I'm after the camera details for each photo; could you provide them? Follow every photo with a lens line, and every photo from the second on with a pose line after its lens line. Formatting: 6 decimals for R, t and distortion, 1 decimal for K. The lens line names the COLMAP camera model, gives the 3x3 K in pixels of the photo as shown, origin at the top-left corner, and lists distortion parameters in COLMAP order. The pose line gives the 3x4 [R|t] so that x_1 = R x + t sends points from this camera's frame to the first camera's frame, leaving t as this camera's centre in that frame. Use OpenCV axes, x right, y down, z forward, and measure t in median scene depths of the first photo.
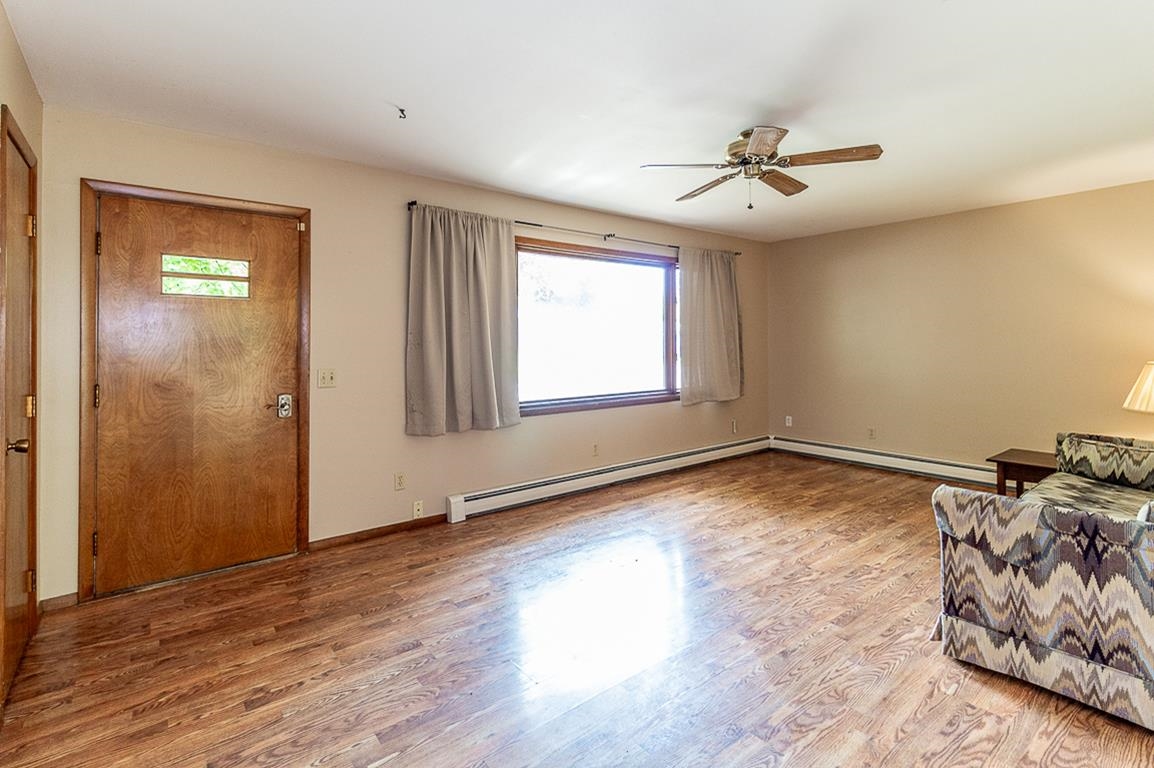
lens RADIAL K [[544.8, 0, 574.6], [0, 544.8, 331.3], [0, 0, 1]] dist [0.000399, 0.000381]
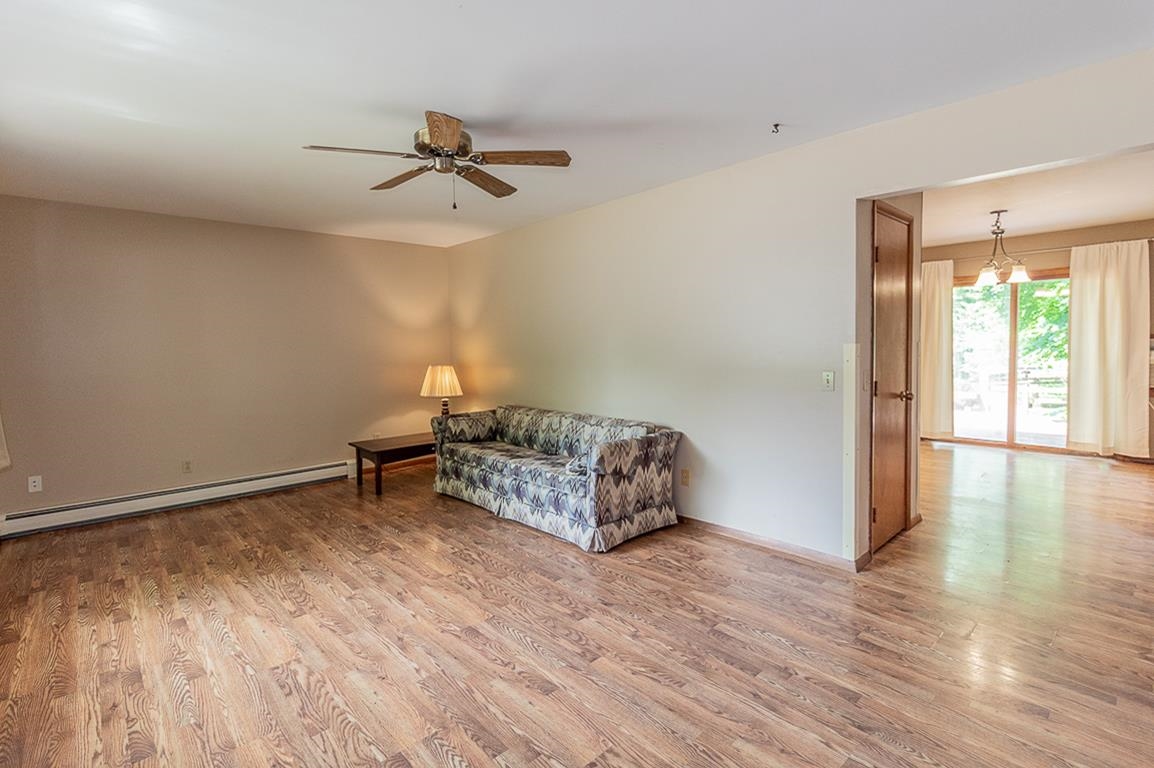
lens RADIAL K [[546.8, 0, 576.6], [0, 546.8, 361.3], [0, 0, 1]] dist [0.001456, -0.000370]
pose [[-0.082702, -0.026054, 0.996234, -0.653502], [-0.000489, 0.999659, 0.026103, 0.008310], [-0.996574, 0.001671, -0.082686, 0.925896]]
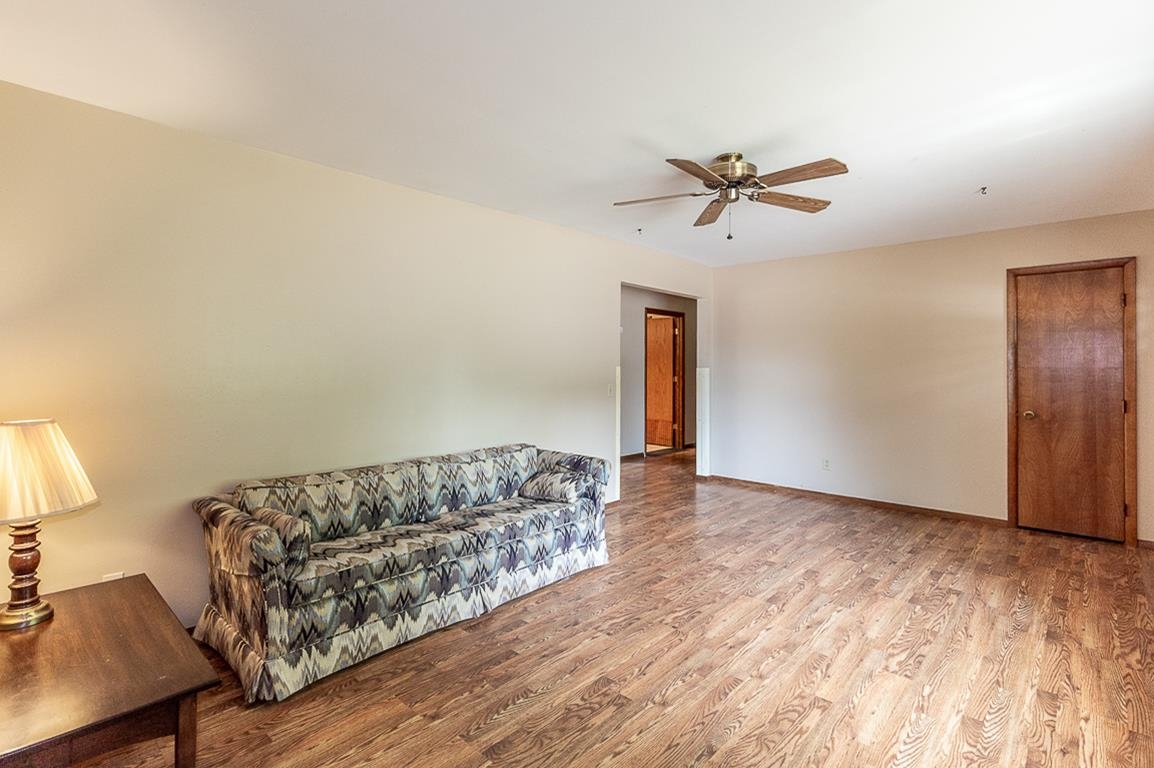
lens RADIAL K [[553.6, 0, 590.7], [0, 553.6, 369.2], [0, 0, 1]] dist [0.002049, 0.000242]
pose [[-0.982749, 0.005846, -0.184850, 0.796117], [0.007011, 0.999959, -0.005649, 0.021008], [0.184809, -0.006848, -0.982751, 2.037534]]
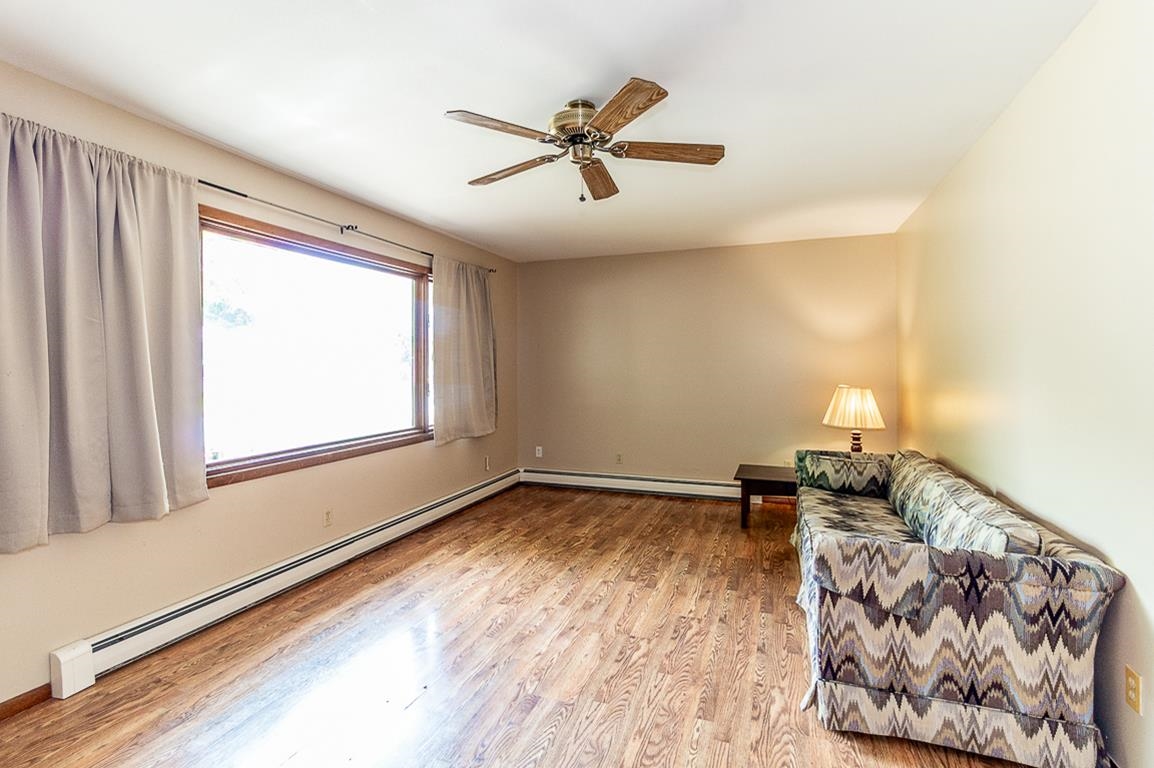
lens RADIAL K [[536.4, 0, 575.2], [0, 536.4, 361.5], [0, 0, 1]] dist [0.001849, 0.000098]
pose [[0.854299, 0.003884, 0.519767, -0.090800], [-0.008528, 0.999942, 0.006544, 0.000402], [-0.519711, -0.010023, 0.854283, 0.367006]]
